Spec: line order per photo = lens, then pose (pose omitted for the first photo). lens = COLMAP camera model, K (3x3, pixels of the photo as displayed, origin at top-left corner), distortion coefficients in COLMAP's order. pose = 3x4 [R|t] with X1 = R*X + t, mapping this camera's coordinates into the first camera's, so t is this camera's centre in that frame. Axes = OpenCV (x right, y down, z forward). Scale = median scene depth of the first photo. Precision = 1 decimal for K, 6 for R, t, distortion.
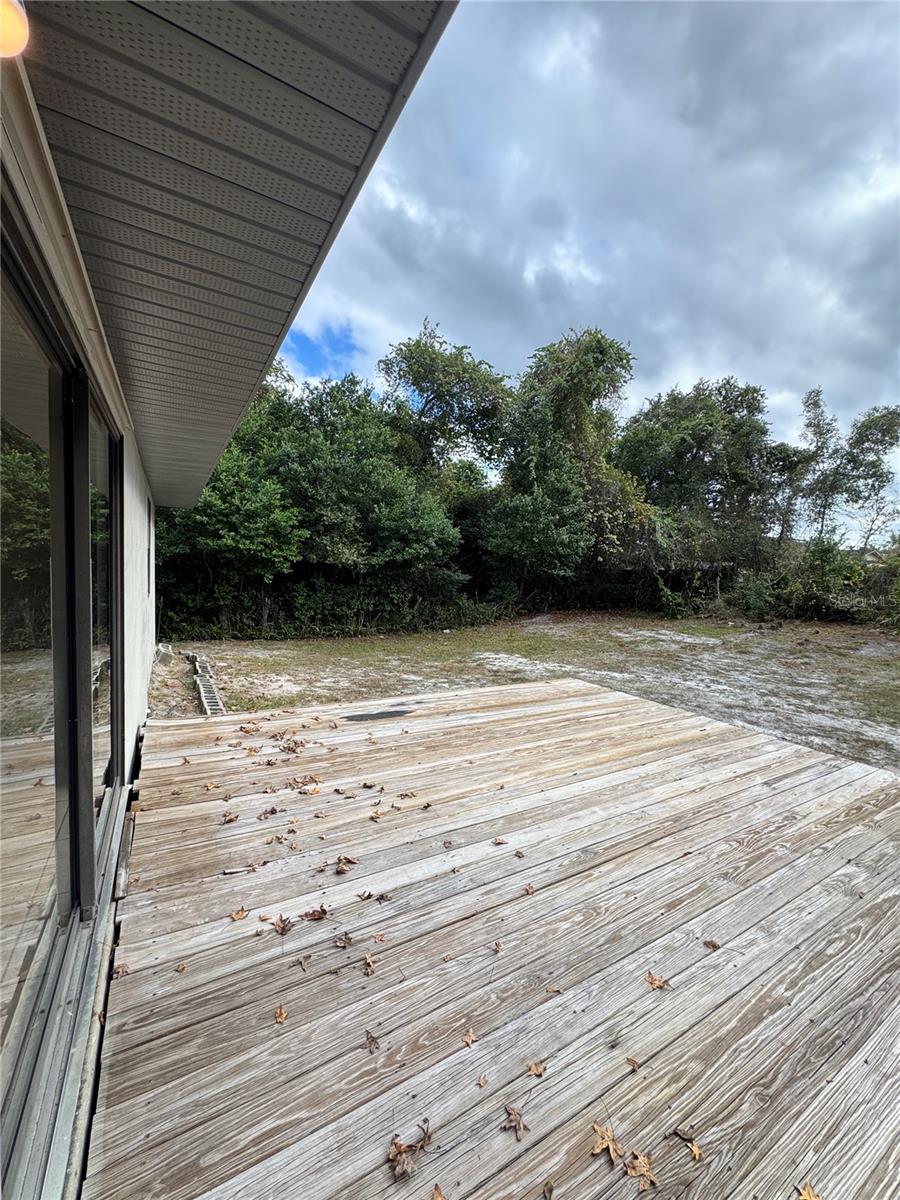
lens RADIAL K [[477.1, 0, 447.0], [0, 477.1, 601.1], [0, 0, 1]] dist [-0.003659, 0.000516]
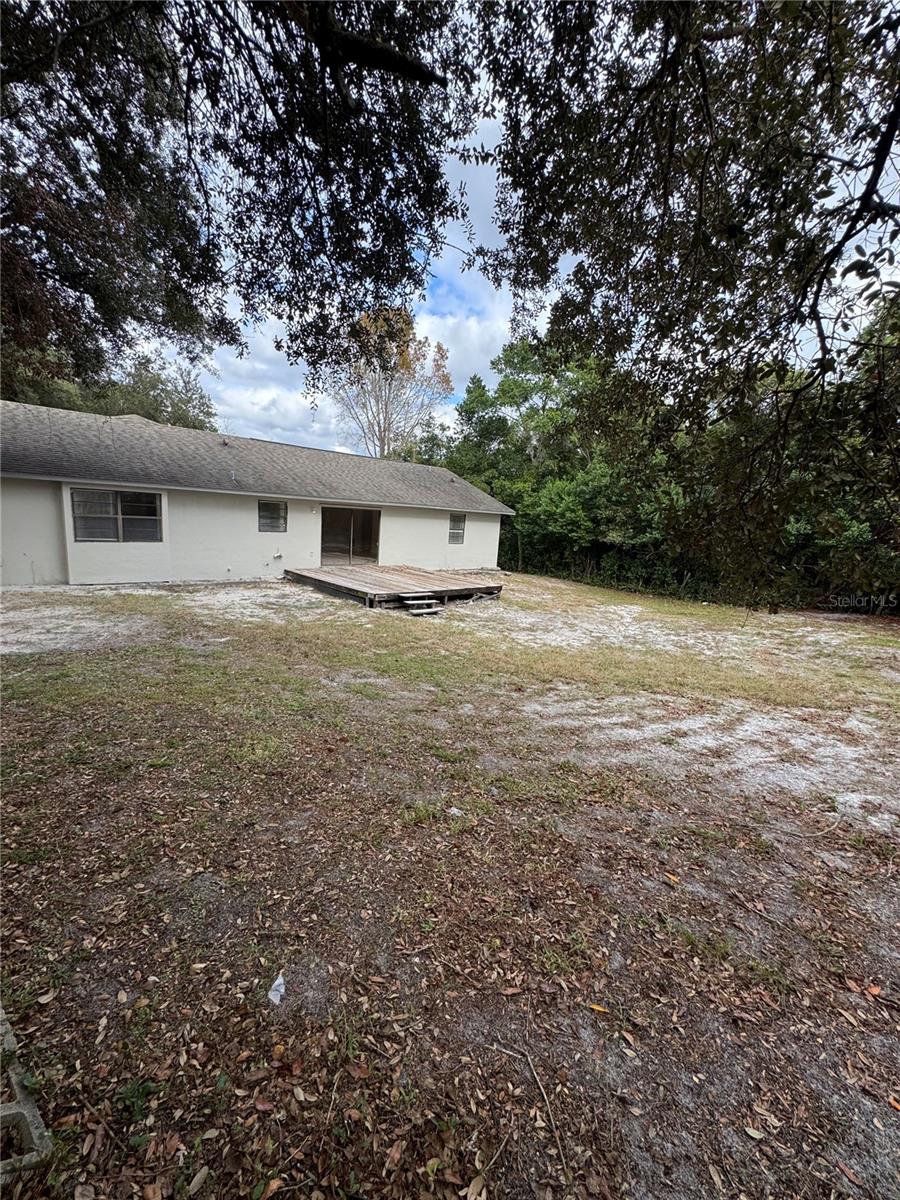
lens RADIAL K [[477.1, 0, 448.2], [0, 477.1, 601.6], [0, 0, 1]] dist [-0.003659, 0.000516]
pose [[0.248063, 0.150351, -0.957005, 3.605461], [-0.128225, 0.984287, 0.121400, -0.015096], [0.960220, 0.092597, 0.263444, 0.141836]]
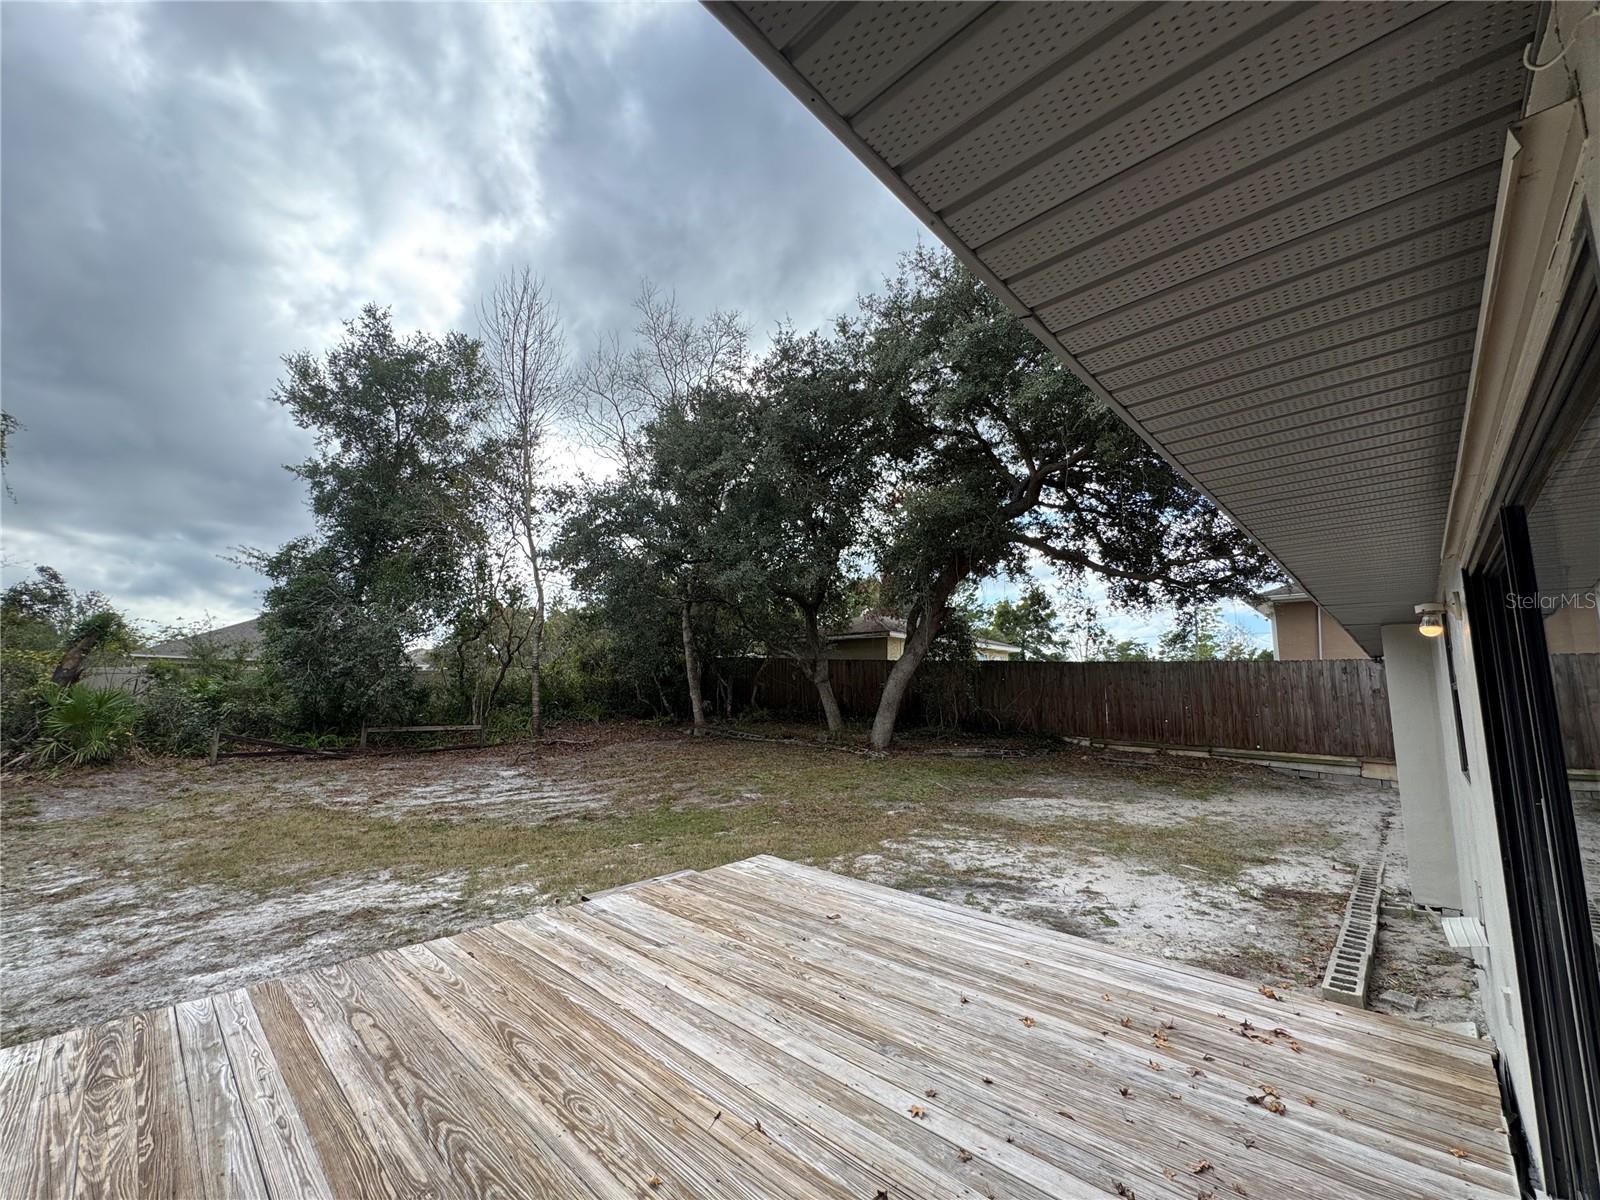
lens RADIAL K [[636.1, 0, 800.6], [0, 636.1, 604.9], [0, 0, 1]] dist [-0.003659, 0.000516]
pose [[-0.285348, 0.090561, 0.954136, -0.468868], [0.051065, 0.995548, -0.079220, -0.117641], [-0.957063, 0.026117, -0.288703, 0.788167]]
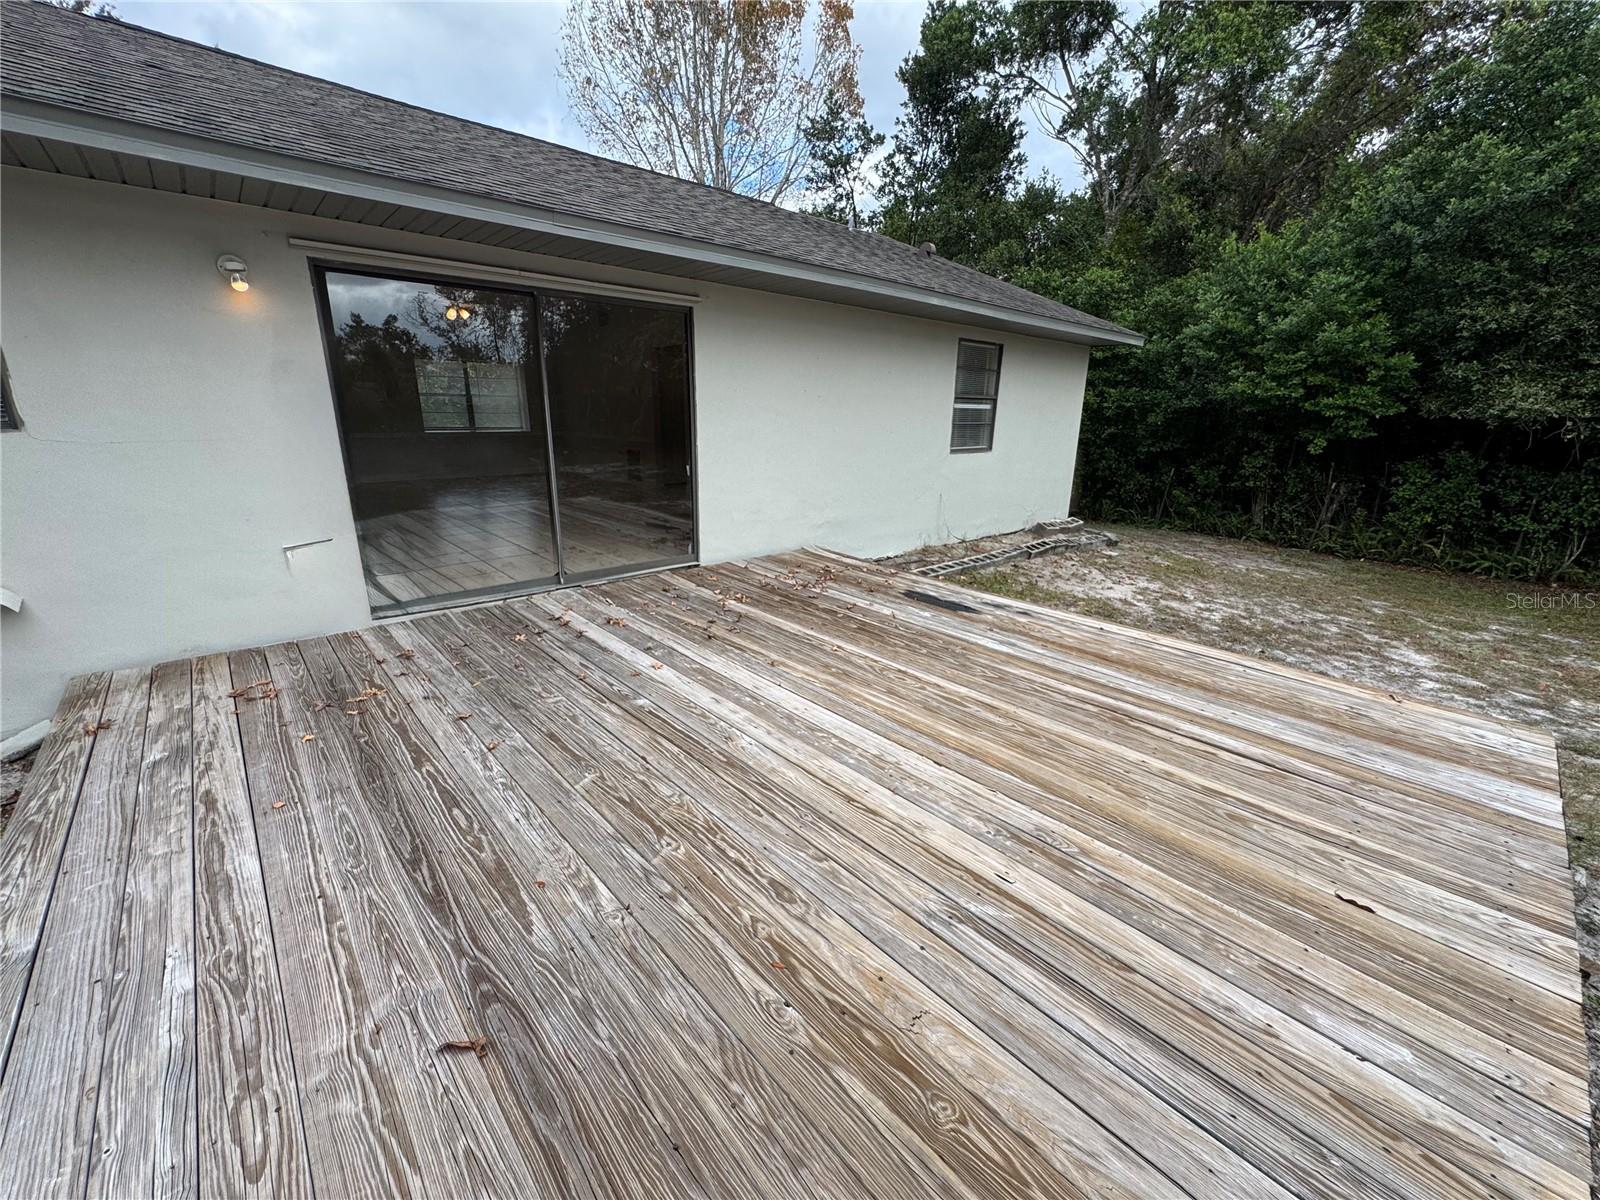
lens RADIAL K [[636.1, 0, 799.2], [0, 636.1, 602.4], [0, 0, 1]] dist [-0.003659, 0.000516]
pose [[0.209333, 0.247654, -0.945964, 0.786741], [-0.078893, 0.968521, 0.236101, 0.013025], [0.974657, 0.025207, 0.222282, 0.541792]]
